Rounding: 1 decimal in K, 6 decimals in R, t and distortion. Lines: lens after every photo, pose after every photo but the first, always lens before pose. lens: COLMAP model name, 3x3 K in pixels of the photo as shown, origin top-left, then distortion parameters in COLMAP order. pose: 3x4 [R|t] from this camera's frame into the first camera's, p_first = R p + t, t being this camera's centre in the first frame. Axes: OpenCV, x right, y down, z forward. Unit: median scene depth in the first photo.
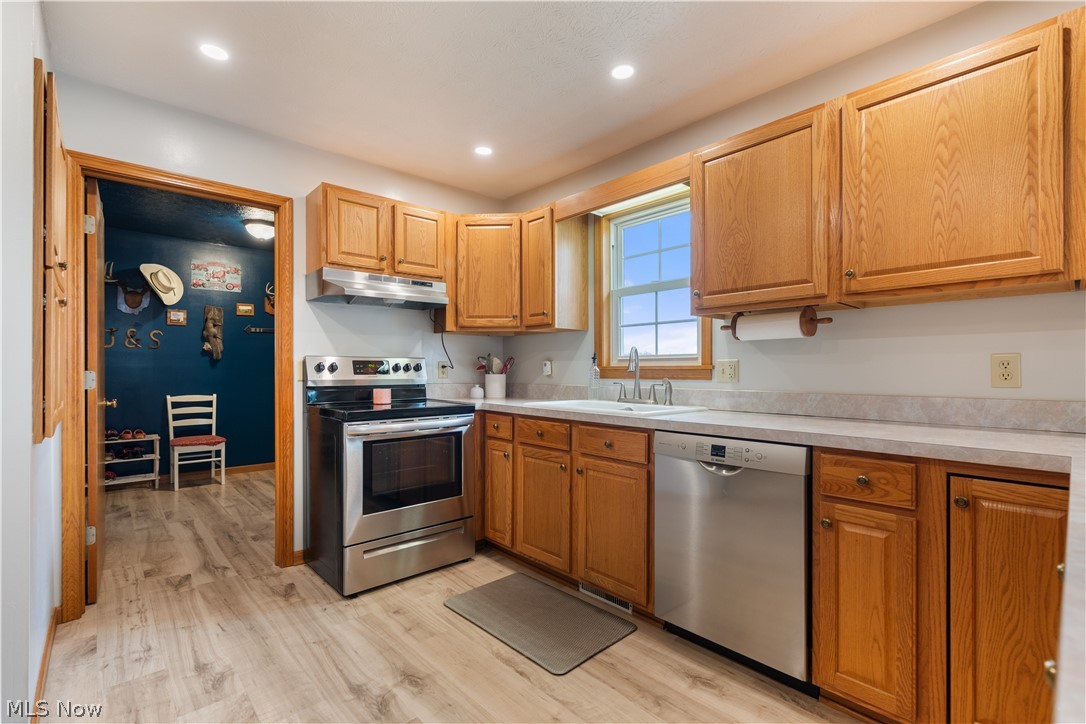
lens RADIAL K [[489.8, 0, 546.6], [0, 489.8, 369.3], [0, 0, 1]] dist [-0.006435, 0.003104]
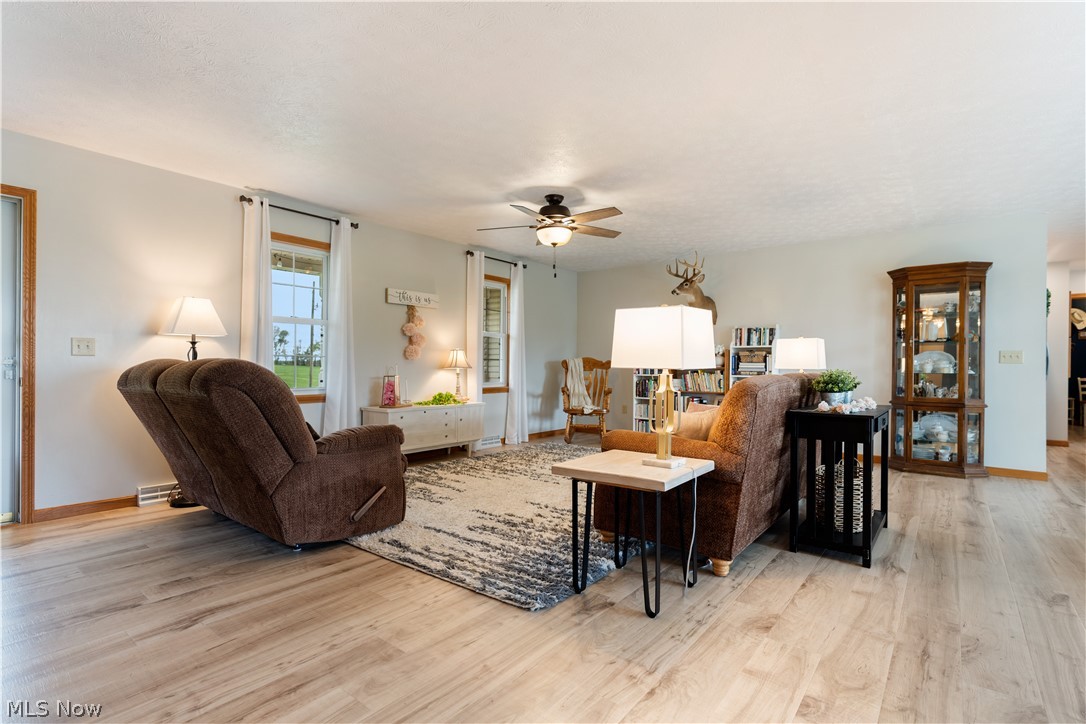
lens RADIAL K [[509.5, 0, 539.1], [0, 509.5, 367.3], [0, 0, 1]] dist [-0.002051, -0.002039]
pose [[0.148300, 0.003890, -0.988935, 1.339051], [-0.006073, 0.999977, 0.003023, 0.034343], [0.988924, 0.005558, 0.148321, -2.125673]]
